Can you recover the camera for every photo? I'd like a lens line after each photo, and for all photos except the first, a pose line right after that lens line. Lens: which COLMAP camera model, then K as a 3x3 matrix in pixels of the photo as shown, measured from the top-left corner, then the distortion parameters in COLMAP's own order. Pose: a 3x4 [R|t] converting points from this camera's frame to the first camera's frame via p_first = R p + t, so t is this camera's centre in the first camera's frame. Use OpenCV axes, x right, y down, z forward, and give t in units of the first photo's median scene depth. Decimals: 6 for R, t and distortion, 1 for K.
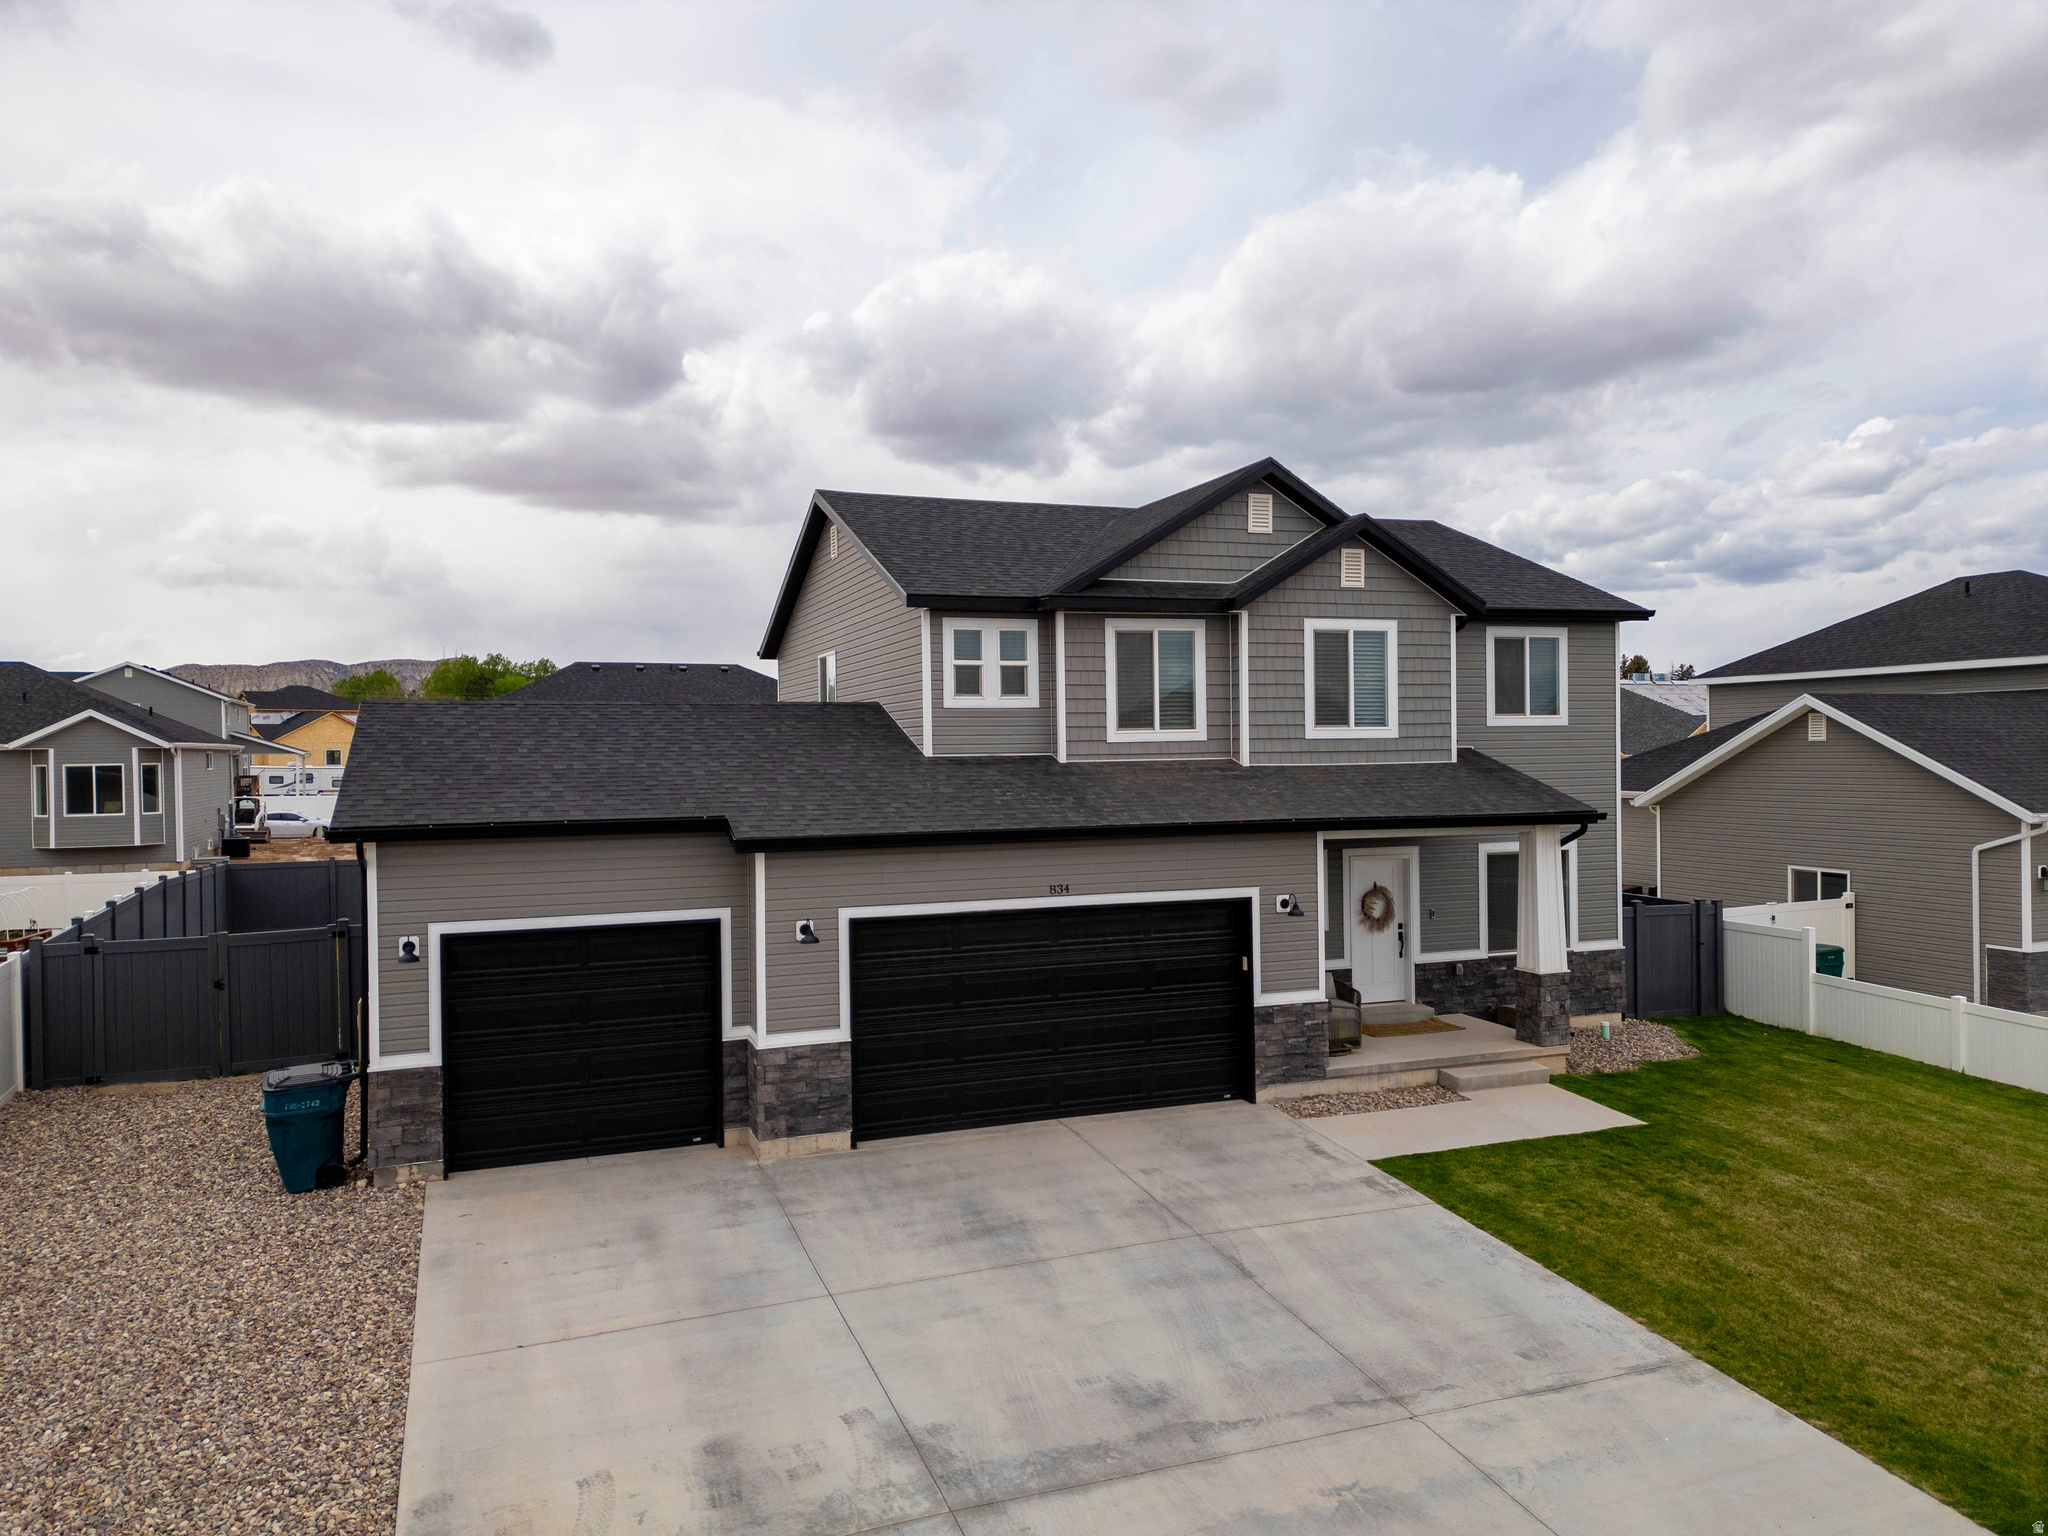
lens RADIAL K [[1436.4, 0, 1009.0], [0, 1436.4, 751.7], [0, 0, 1]] dist [0.028632, -0.025744]
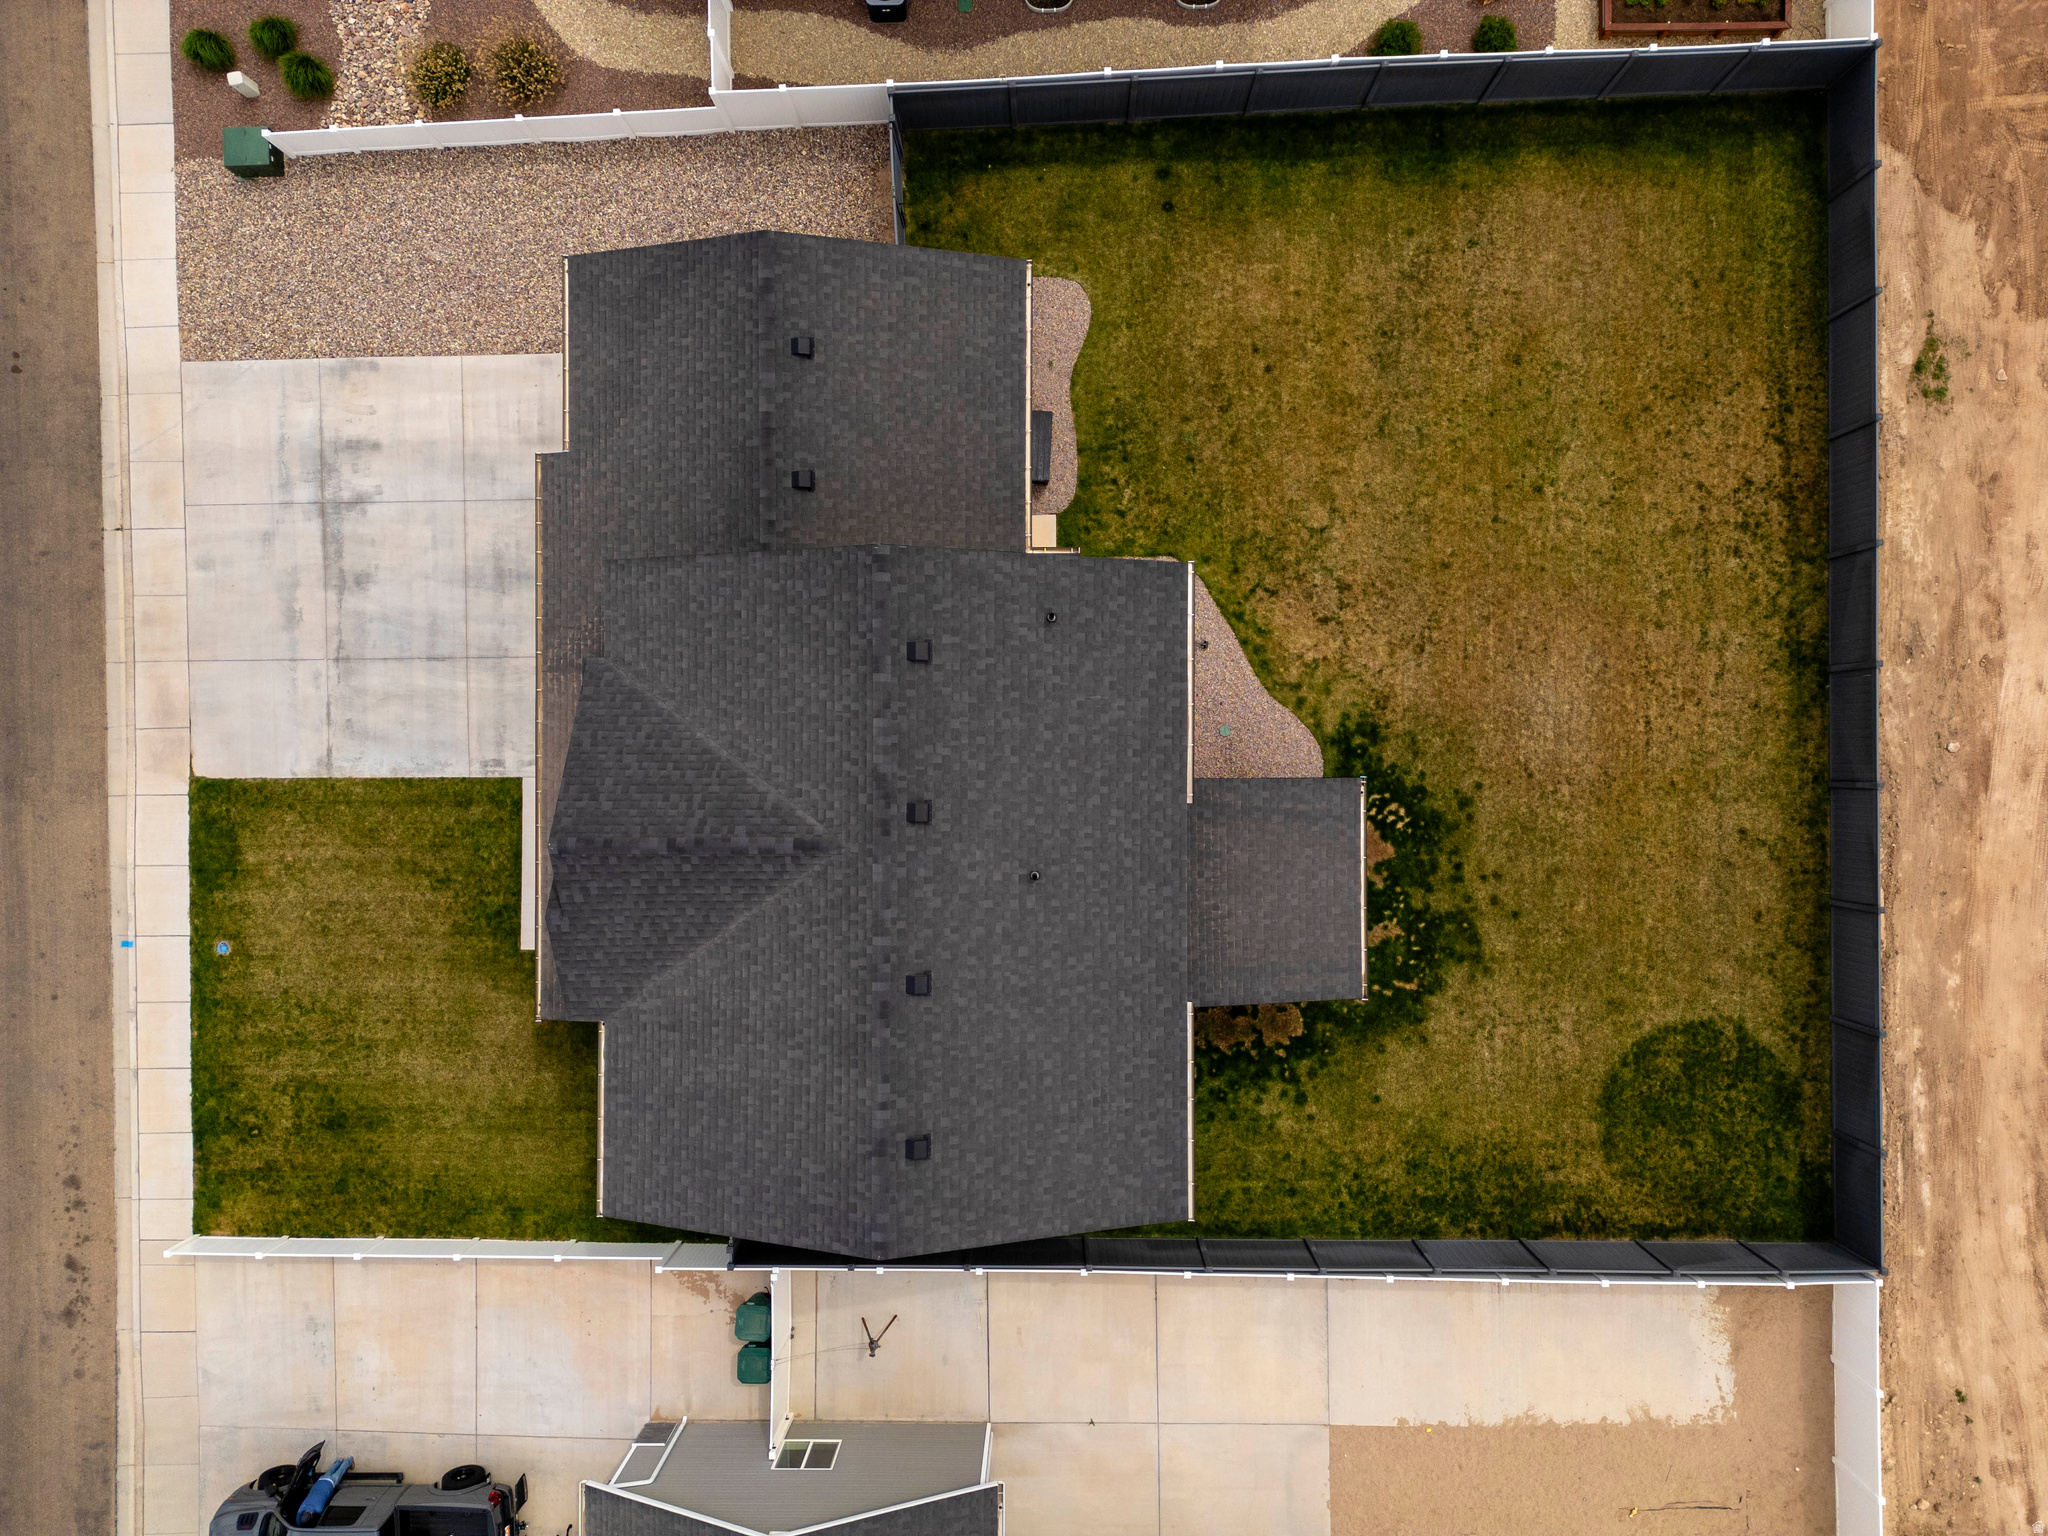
lens RADIAL K [[1436.4, 0, 1024.4], [0, 1436.4, 773.4], [0, 0, 1]] dist [0.028632, -0.025744]
pose [[-0.344926, 0.938235, 0.027233, -0.066961], [0.024319, -0.020071, 0.999503, -1.855155], [0.938315, 0.345417, -0.015894, 1.789151]]
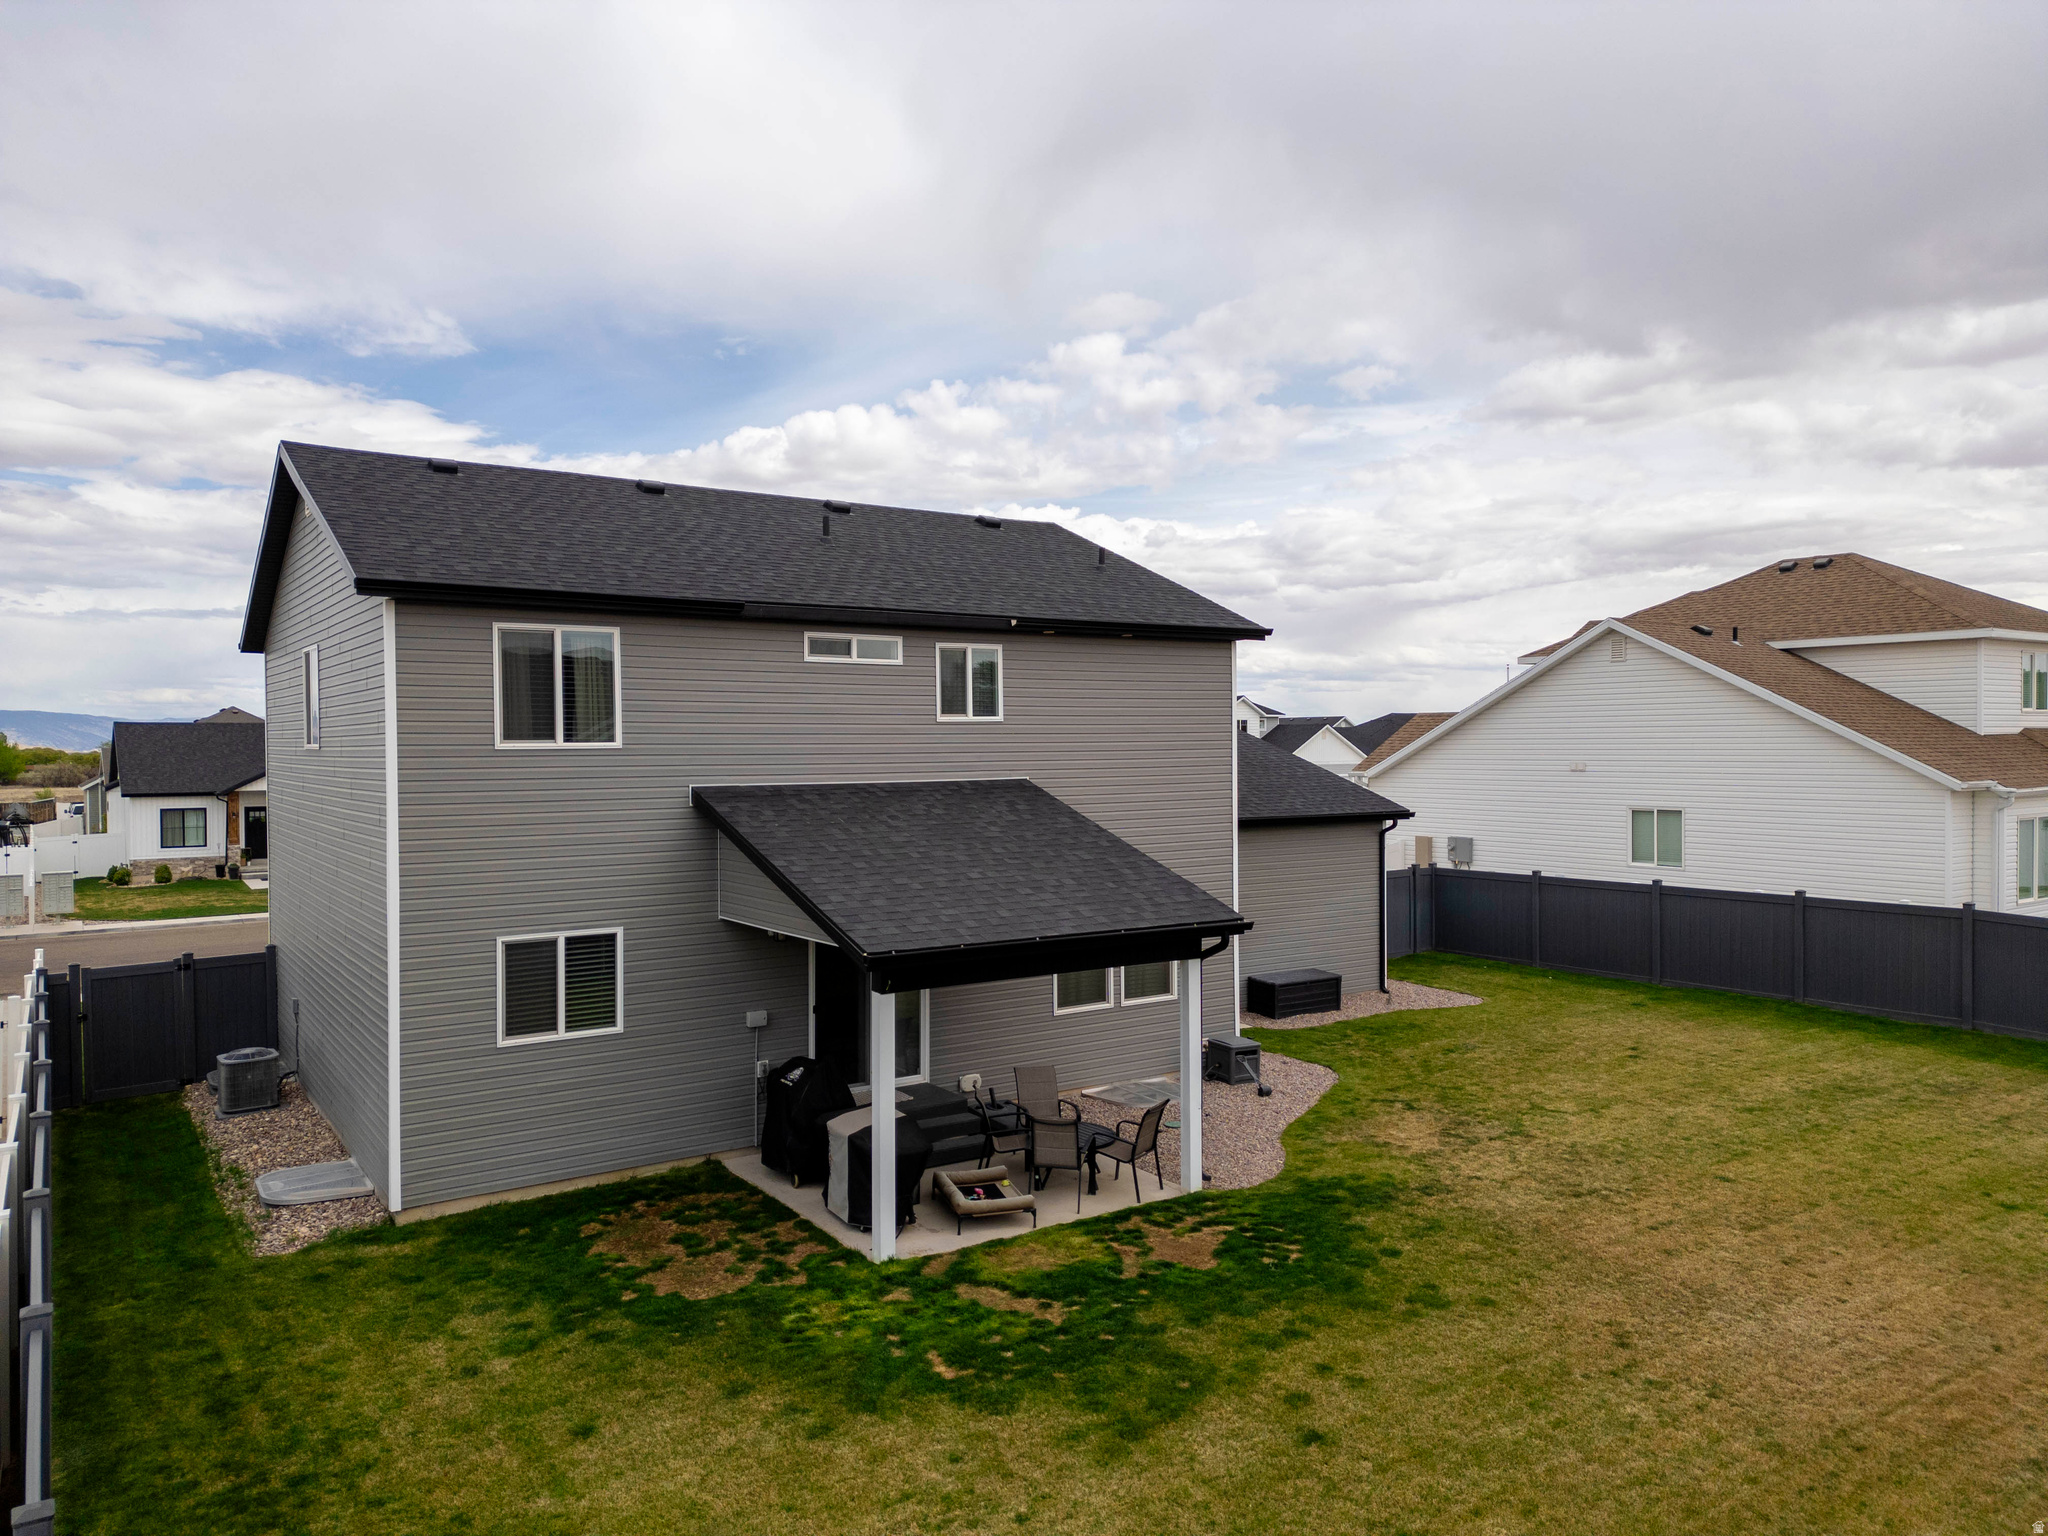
lens RADIAL K [[1436.4, 0, 1022.0], [0, 1436.4, 769.9], [0, 0, 1]] dist [0.028632, -0.025744]
pose [[-0.972898, 0.010756, -0.230985, 0.220805], [0.004364, 0.999594, 0.028166, -0.024879], [0.231194, 0.026395, -0.972549, 3.129684]]
